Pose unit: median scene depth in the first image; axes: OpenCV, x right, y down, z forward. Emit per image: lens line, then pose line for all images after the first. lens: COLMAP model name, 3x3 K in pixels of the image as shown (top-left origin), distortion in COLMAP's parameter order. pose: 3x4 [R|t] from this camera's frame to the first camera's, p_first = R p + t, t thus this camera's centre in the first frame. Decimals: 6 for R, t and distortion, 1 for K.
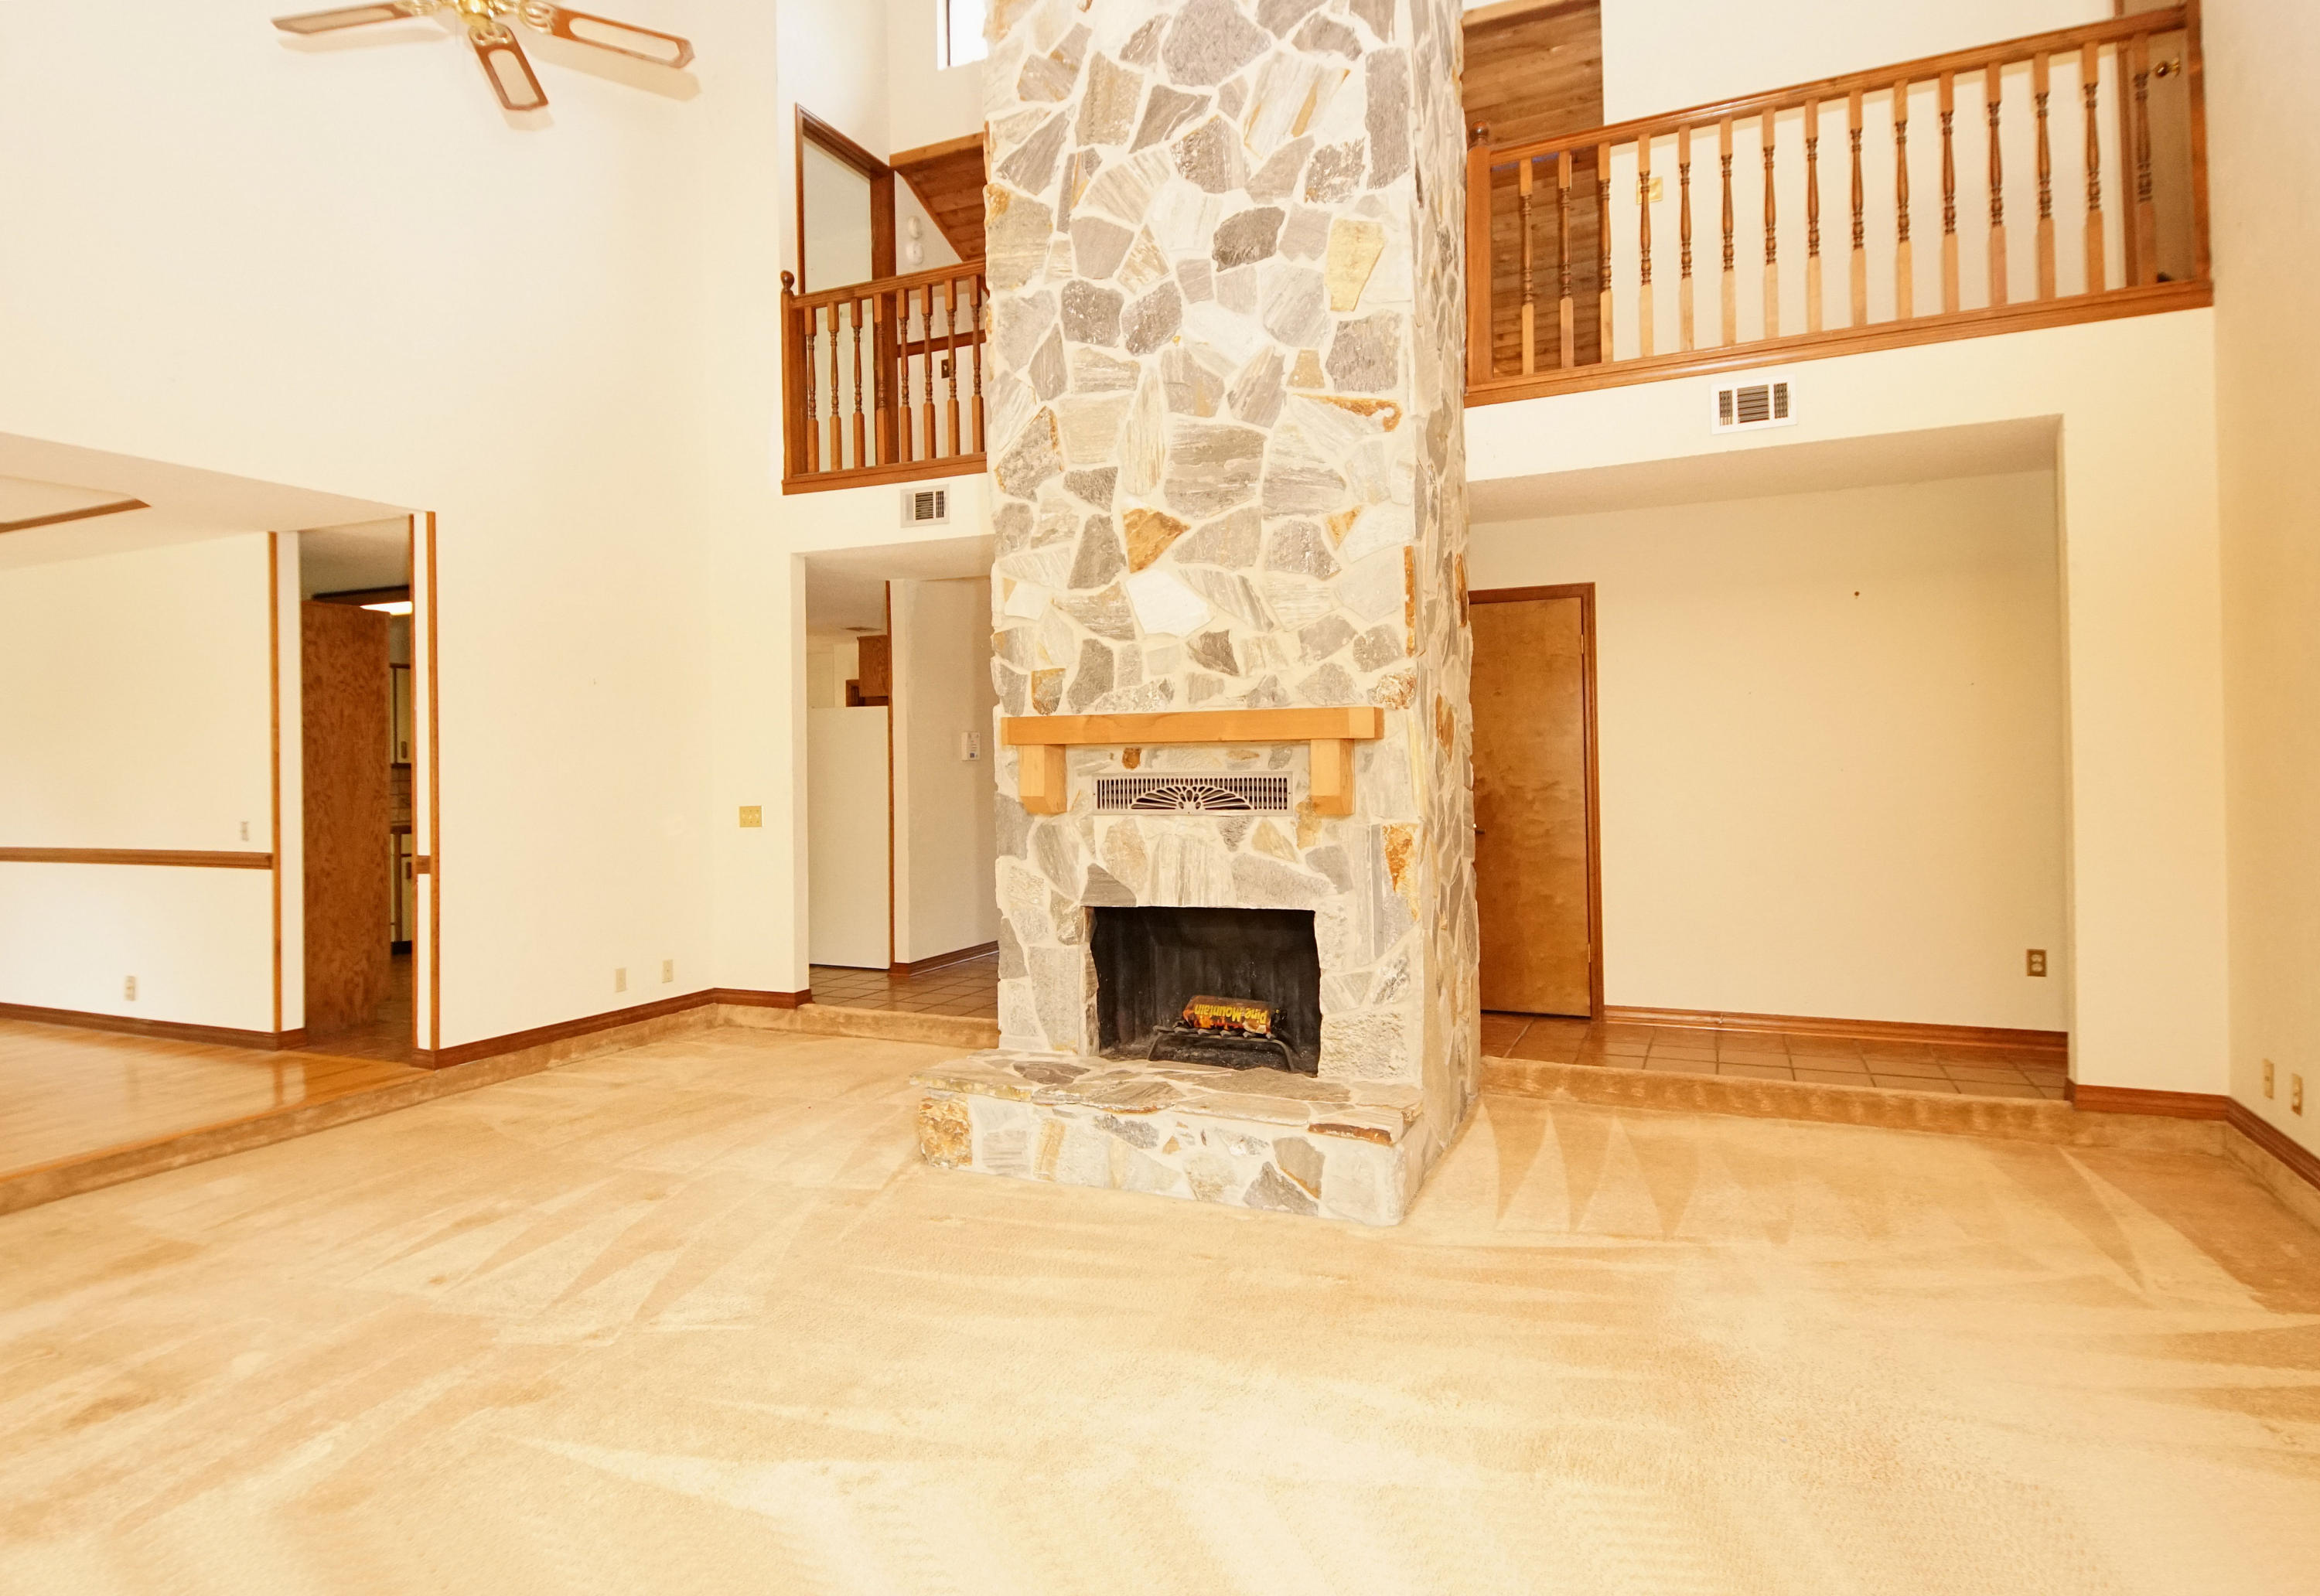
lens RADIAL K [[1281.2, 0, 1150.9], [0, 1281.2, 751.8], [0, 0, 1]] dist [0.024740, -0.022472]
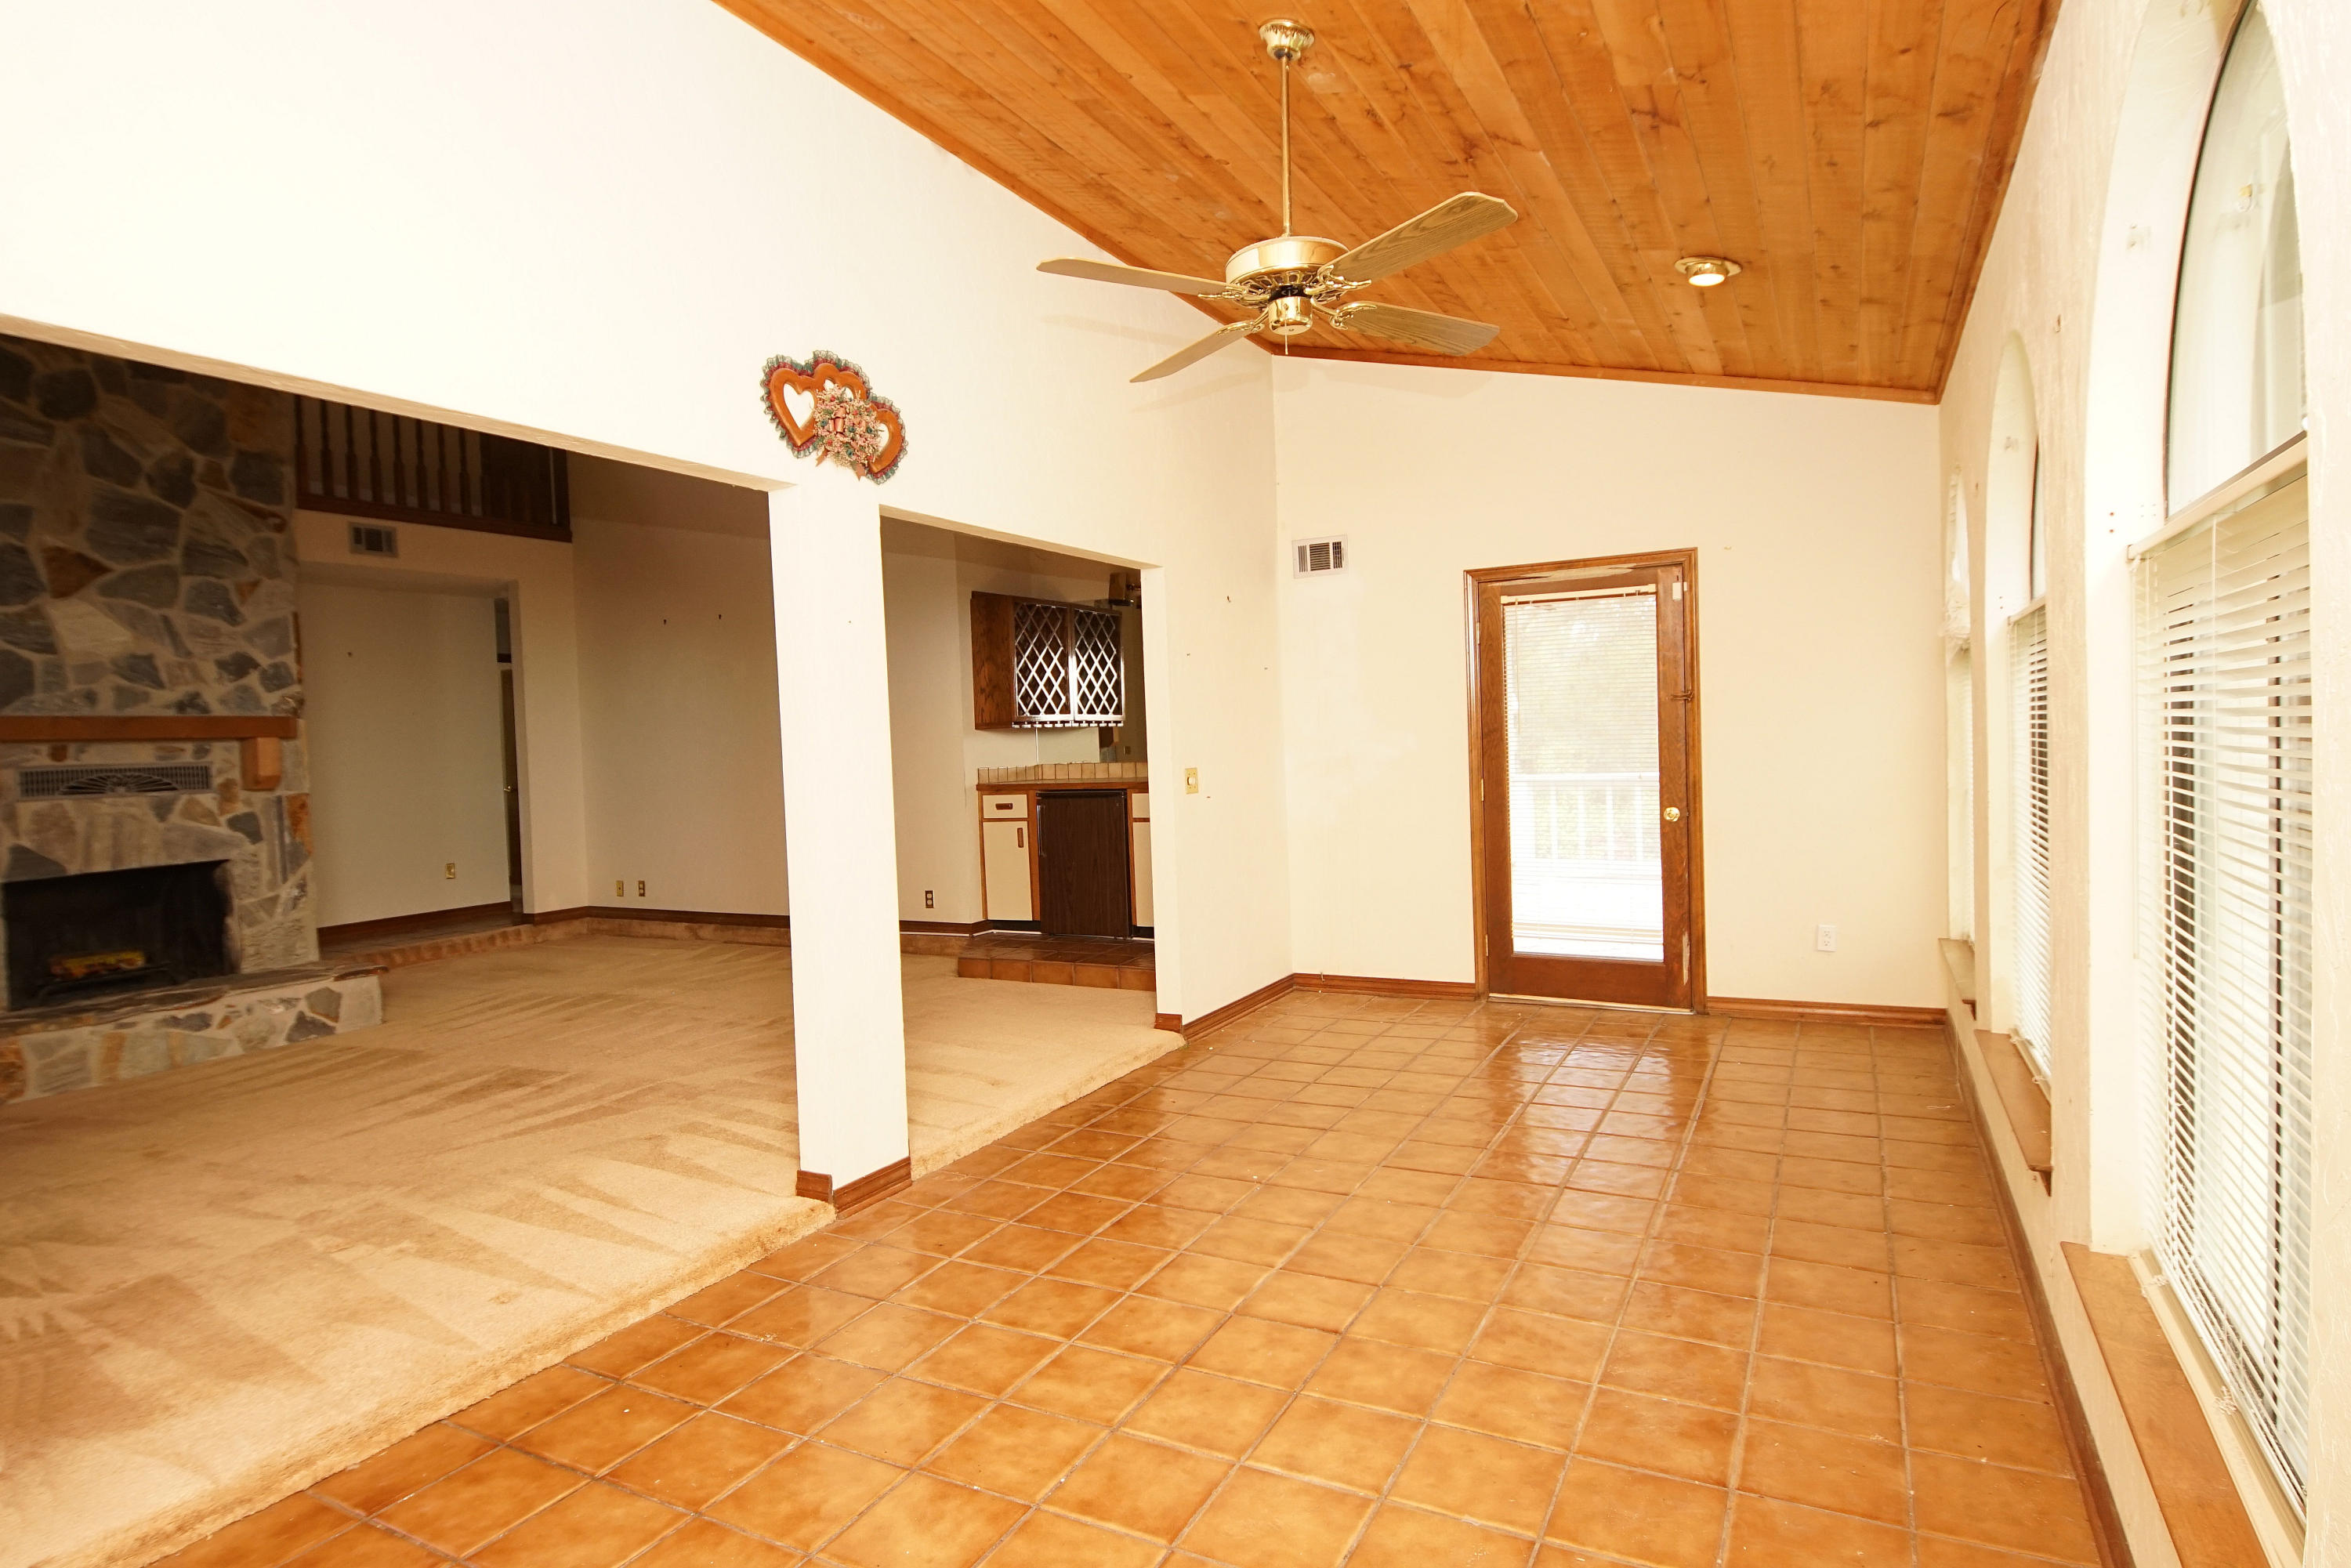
lens RADIAL K [[1260.2, 0, 1161.7], [0, 1260.2, 775.6], [0, 0, 1]] dist [0.015335, -0.016617]
pose [[0.072990, -0.016421, 0.997197, -1.152166], [0.026153, 0.999552, 0.014545, 0.037276], [-0.996990, 0.025018, 0.073387, -0.123158]]
